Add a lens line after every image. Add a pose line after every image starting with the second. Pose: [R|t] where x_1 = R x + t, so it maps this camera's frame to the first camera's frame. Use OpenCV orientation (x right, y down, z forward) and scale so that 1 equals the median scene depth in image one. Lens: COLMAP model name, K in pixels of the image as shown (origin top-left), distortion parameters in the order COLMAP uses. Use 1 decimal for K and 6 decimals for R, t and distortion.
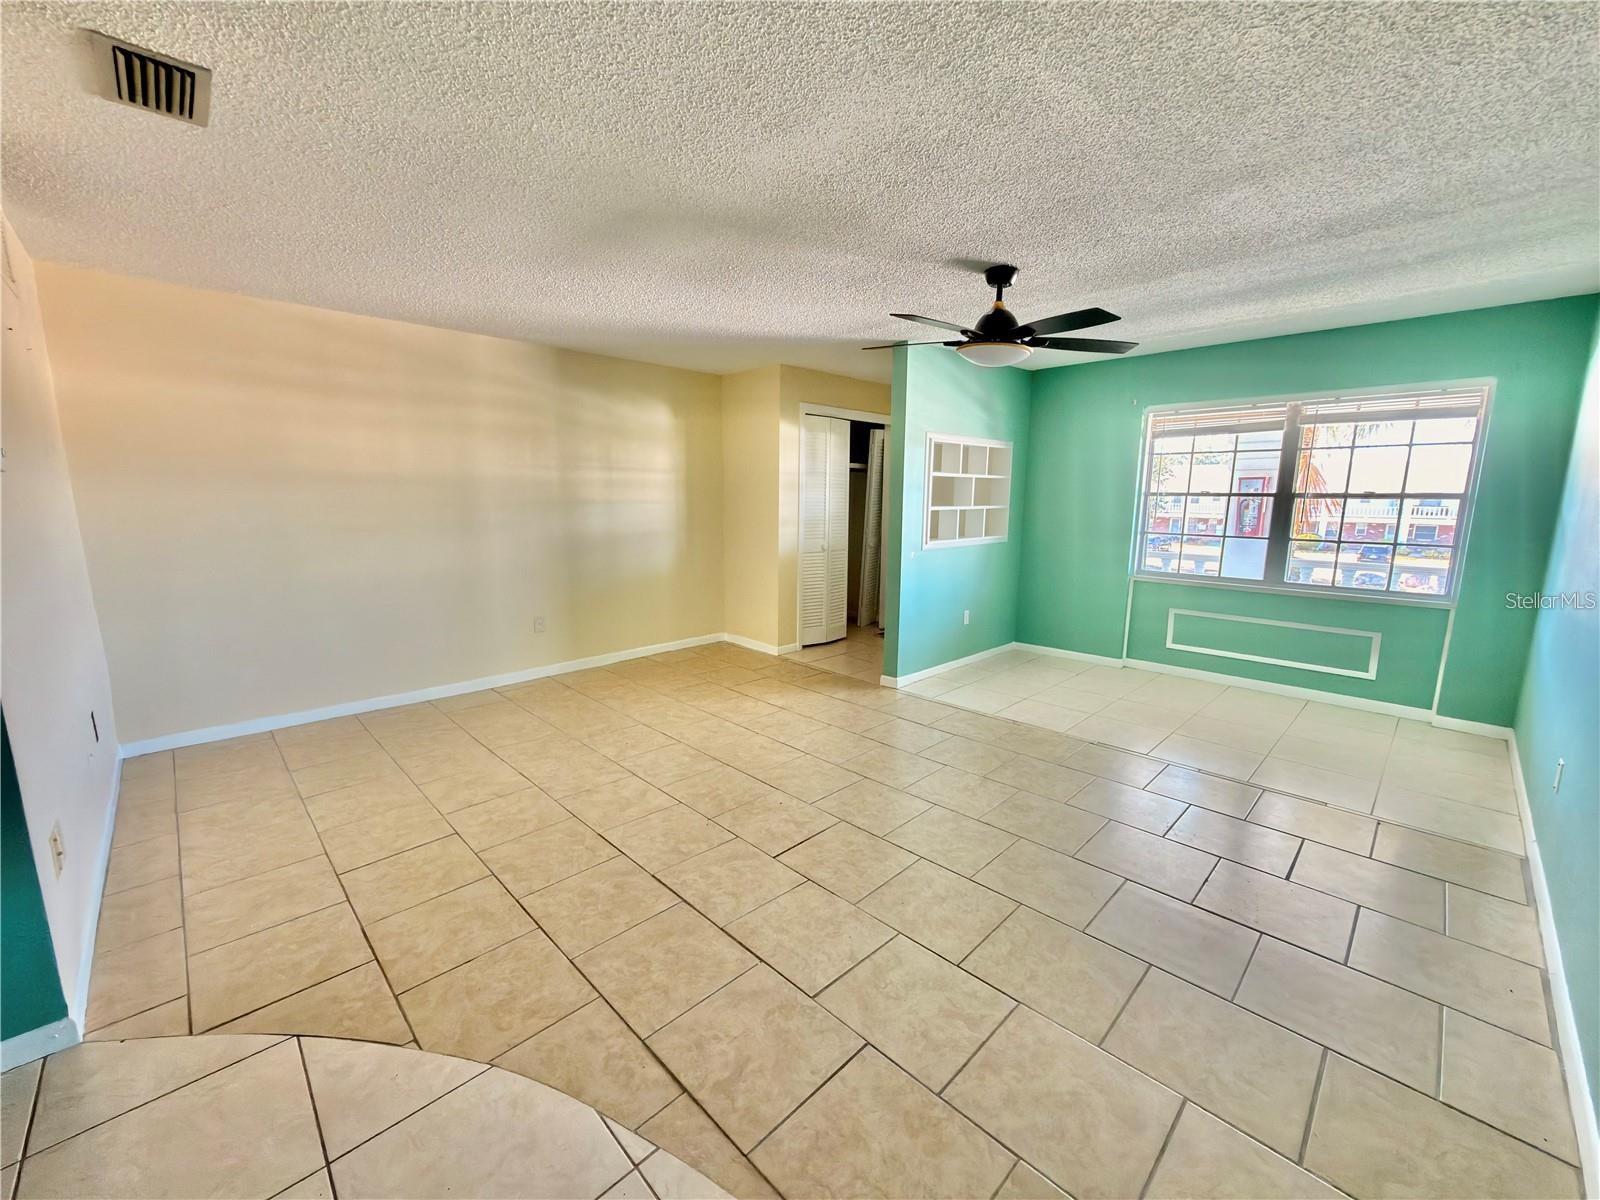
lens RADIAL K [[640.5, 0, 800.1], [0, 640.5, 599.8], [0, 0, 1]] dist [0.002197, 0.000043]
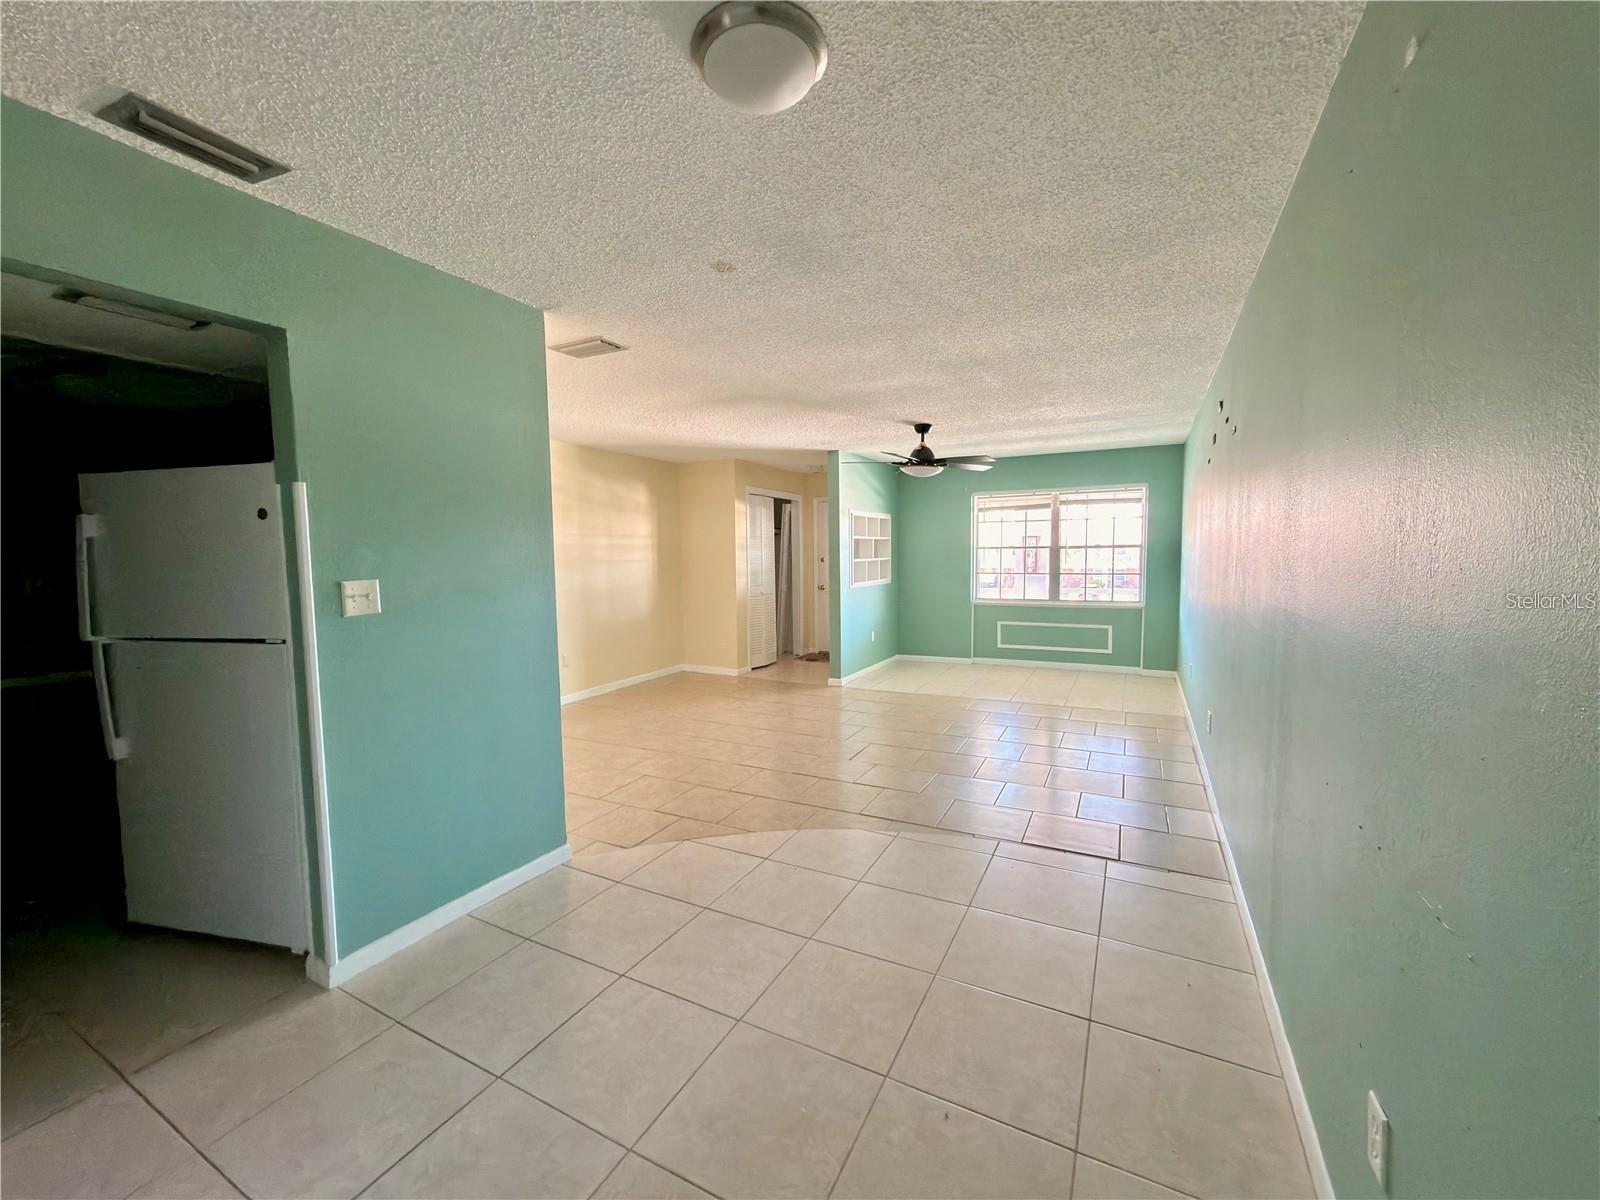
lens RADIAL K [[640.5, 0, 798.2], [0, 640.5, 598.9], [0, 0, 1]] dist [0.002197, 0.000043]
pose [[0.952178, -0.041609, 0.302696, -0.337657], [0.069337, 0.994264, -0.081437, 0.051213], [-0.297571, 0.098530, 0.949601, -0.317789]]
